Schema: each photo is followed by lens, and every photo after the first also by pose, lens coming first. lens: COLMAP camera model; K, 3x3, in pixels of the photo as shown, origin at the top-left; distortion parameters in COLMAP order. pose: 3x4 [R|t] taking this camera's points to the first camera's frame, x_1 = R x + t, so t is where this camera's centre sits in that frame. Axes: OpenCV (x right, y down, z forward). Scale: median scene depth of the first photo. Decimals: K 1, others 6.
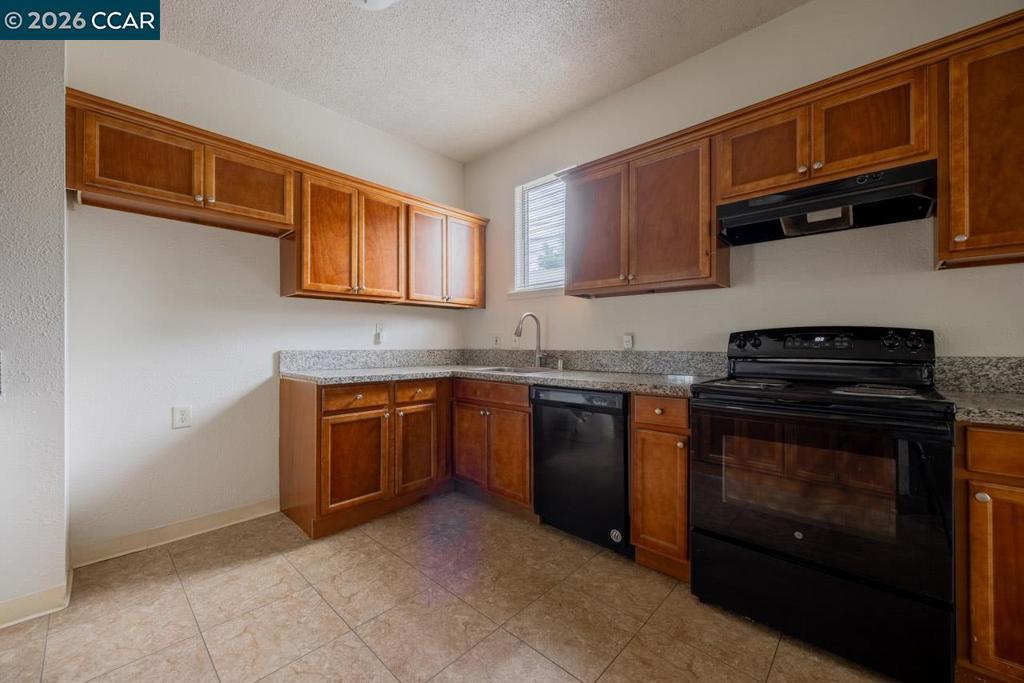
lens RADIAL K [[398.0, 0, 503.5], [0, 398.0, 344.7], [0, 0, 1]] dist [-0.002227, 0.000328]
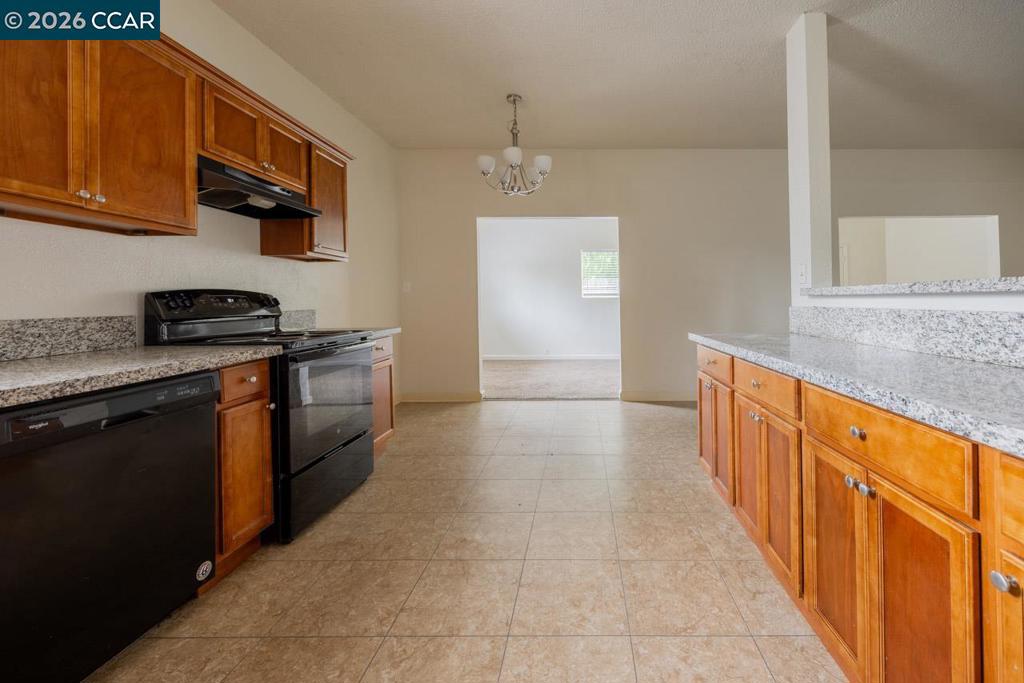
lens RADIAL K [[398.0, 0, 573.0], [0, 398.0, 282.0], [0, 0, 1]] dist [-0.002227, 0.000328]
pose [[-0.671072, 0.040785, 0.740270, -0.627148], [0.011755, 0.998946, -0.044381, -0.003973], [-0.741299, -0.021081, -0.670843, 0.862760]]
